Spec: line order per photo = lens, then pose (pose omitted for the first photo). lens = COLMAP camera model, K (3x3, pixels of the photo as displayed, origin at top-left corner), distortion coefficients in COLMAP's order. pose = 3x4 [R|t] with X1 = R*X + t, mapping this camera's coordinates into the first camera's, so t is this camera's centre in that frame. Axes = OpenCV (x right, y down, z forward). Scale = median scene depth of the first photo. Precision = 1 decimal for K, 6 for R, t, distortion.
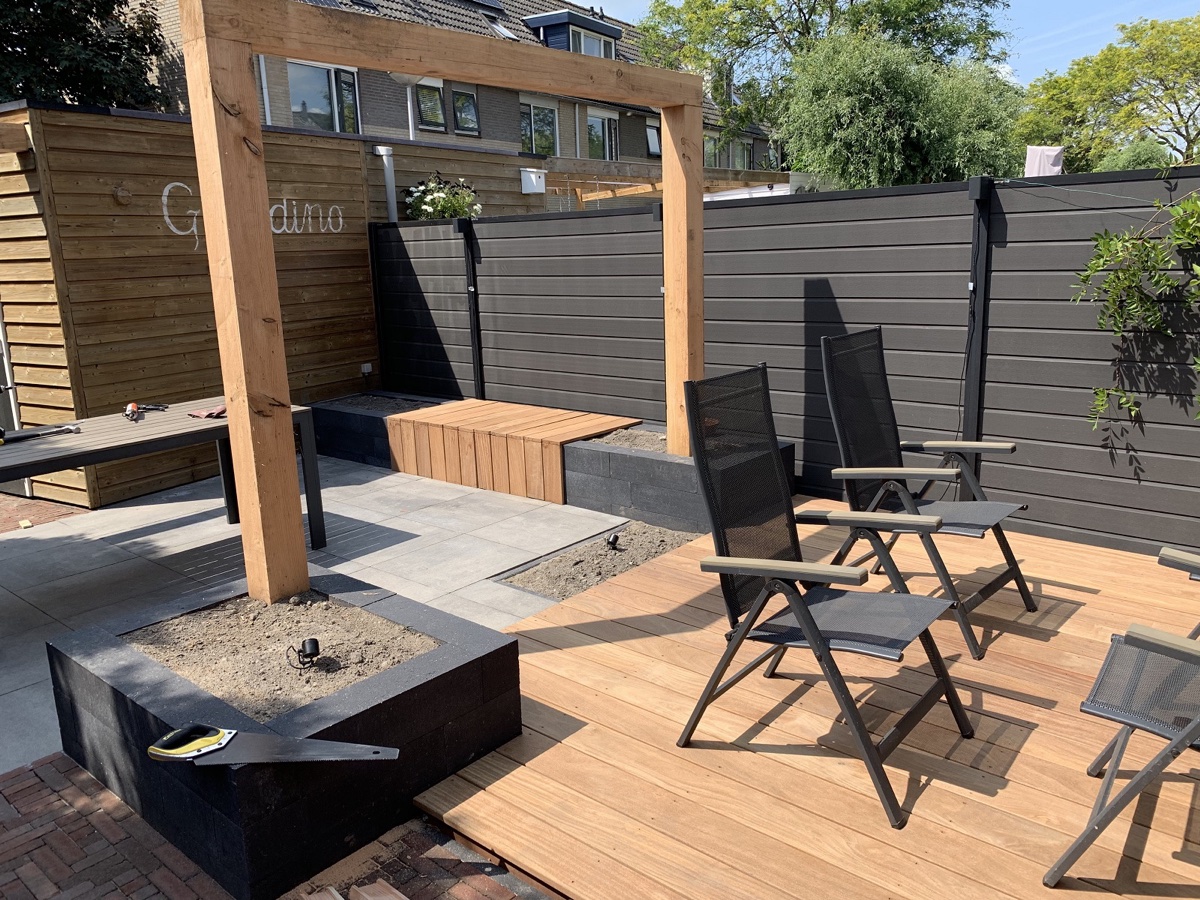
lens RADIAL K [[912.2, 0, 607.5], [0, 912.2, 448.0], [0, 0, 1]] dist [0.039300, -0.001658]
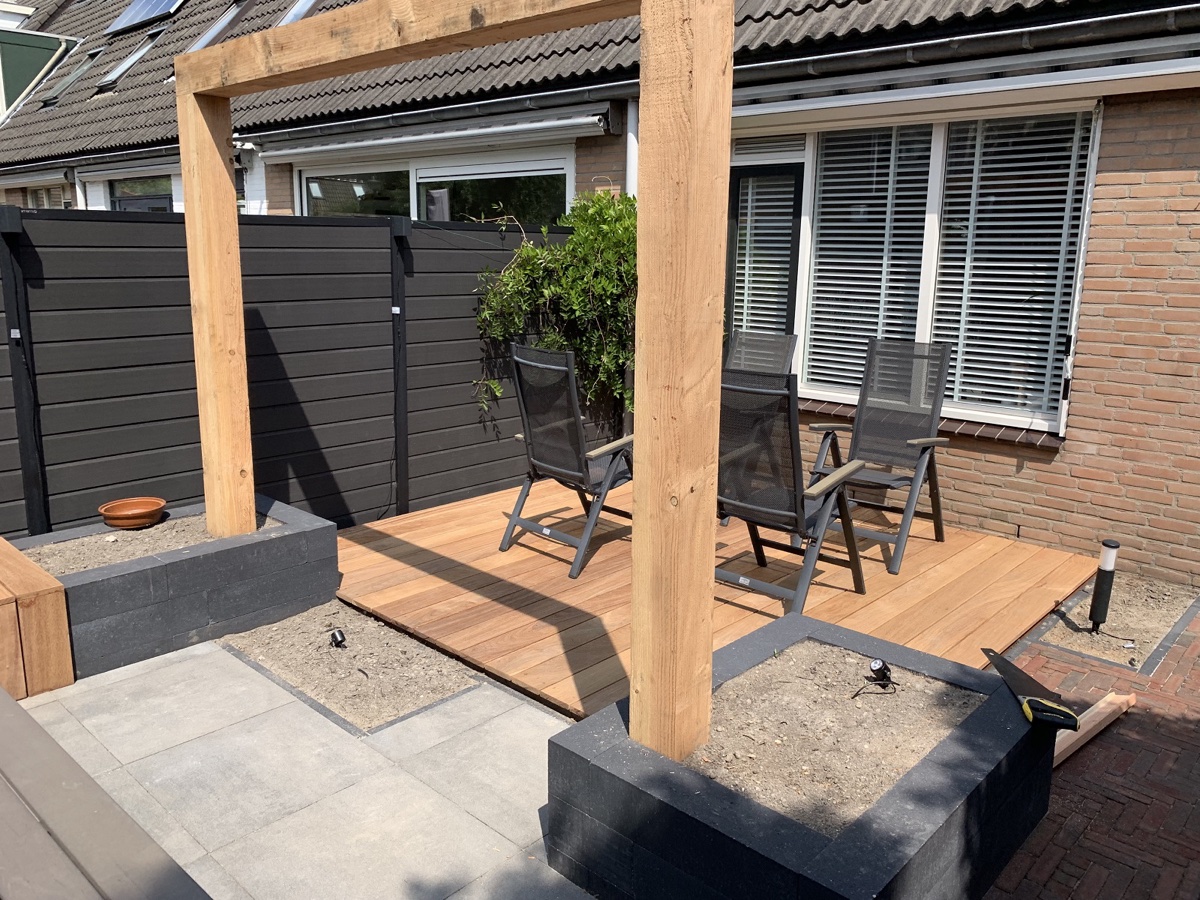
lens RADIAL K [[912.2, 0, 606.4], [0, 912.2, 446.9], [0, 0, 1]] dist [0.039300, -0.001658]
pose [[0.028873, -0.180918, 0.983074, -0.668381], [0.207236, 0.963199, 0.171174, -0.133332], [-0.977865, 0.198786, 0.065303, 0.611218]]
